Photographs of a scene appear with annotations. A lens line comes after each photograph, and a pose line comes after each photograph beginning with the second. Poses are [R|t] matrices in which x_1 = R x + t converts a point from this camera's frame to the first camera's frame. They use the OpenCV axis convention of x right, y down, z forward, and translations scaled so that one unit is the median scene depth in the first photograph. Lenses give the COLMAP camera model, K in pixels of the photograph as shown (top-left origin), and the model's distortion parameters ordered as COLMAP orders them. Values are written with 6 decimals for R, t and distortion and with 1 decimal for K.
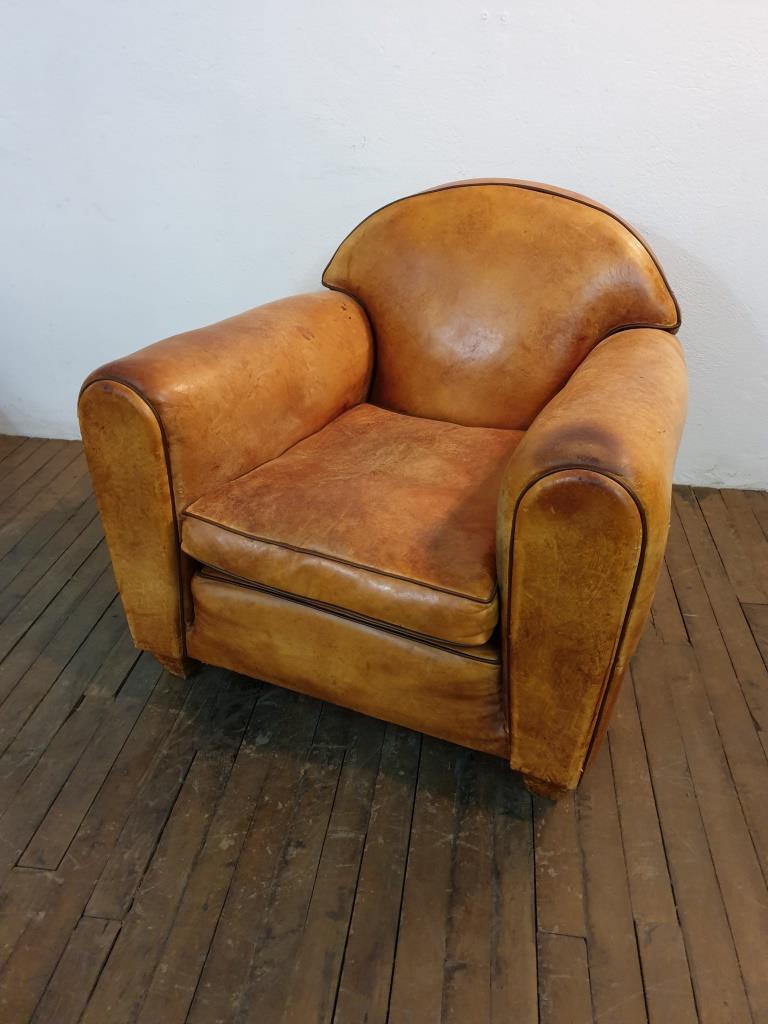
lens RADIAL K [[817.2, 0, 385.8], [0, 817.2, 501.4], [0, 0, 1]] dist [0.009117, 0.035471]
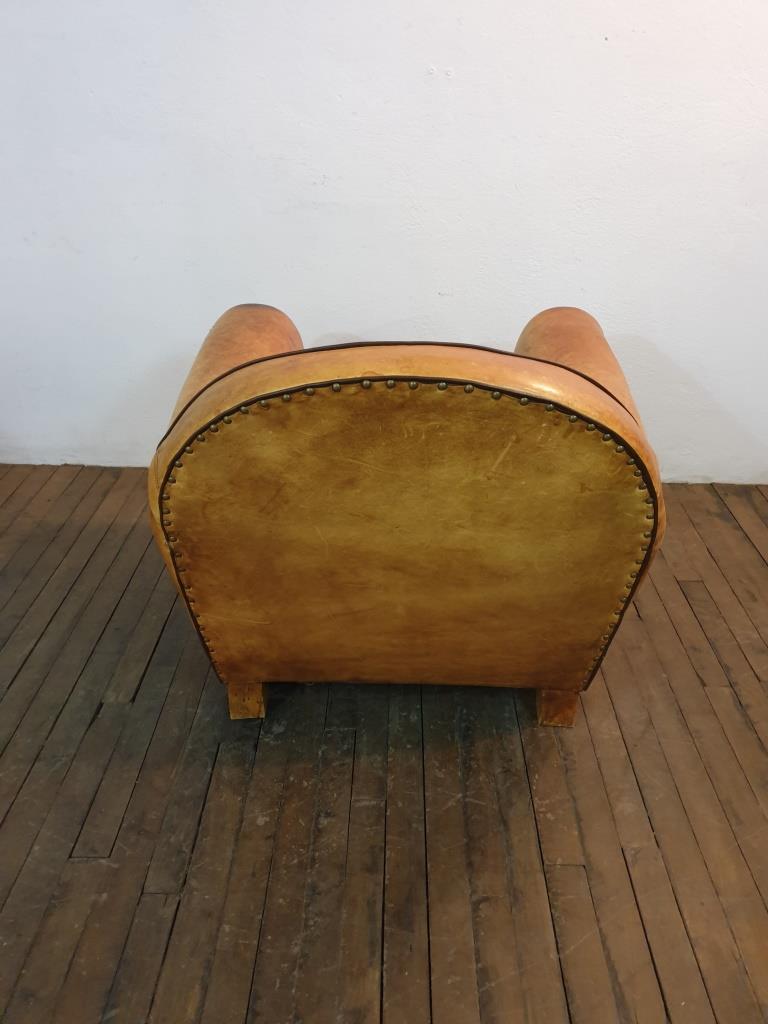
lens RADIAL K [[817.2, 0, 397.0], [0, 817.2, 501.5], [0, 0, 1]] dist [0.009117, 0.035471]
pose [[0.991637, -0.047748, 0.119904, -0.121219], [0.049193, 0.998748, -0.009112, 0.004618], [-0.119318, 0.014934, 0.992744, -0.126371]]
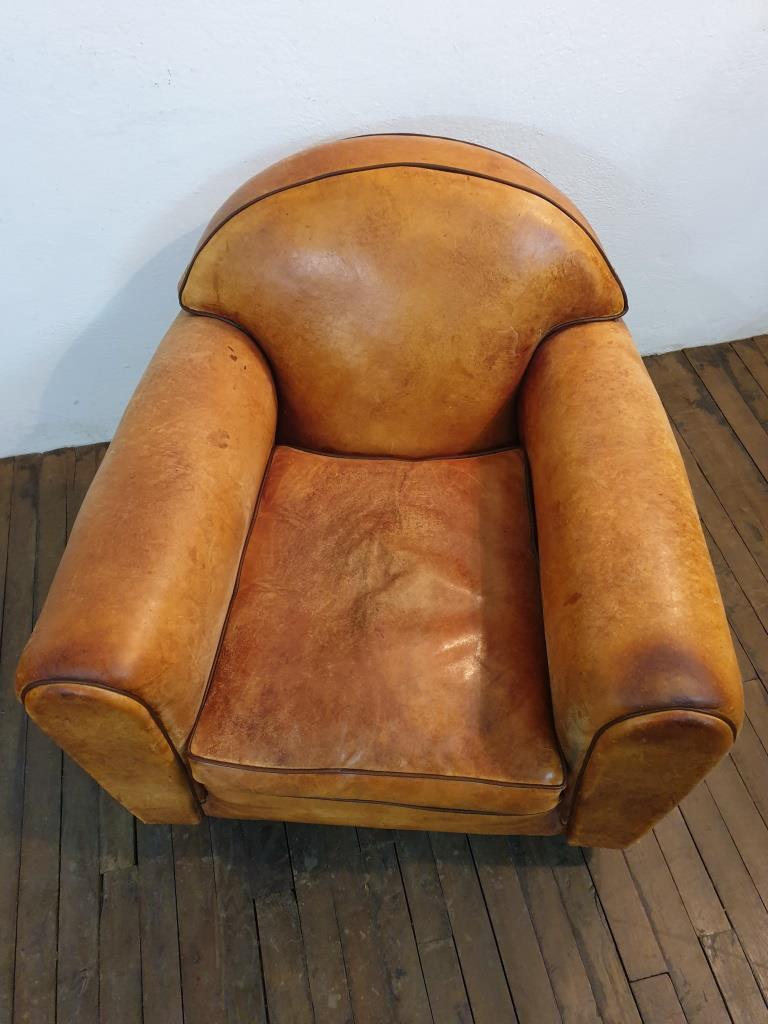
lens RADIAL K [[817.2, 0, 387.0], [0, 817.2, 508.5], [0, 0, 1]] dist [0.009117, 0.035471]
pose [[0.936083, -0.293981, 0.193193, -0.143642], [0.192189, 0.887371, 0.419090, -0.543279], [-0.294639, -0.355174, 0.887153, 0.261966]]
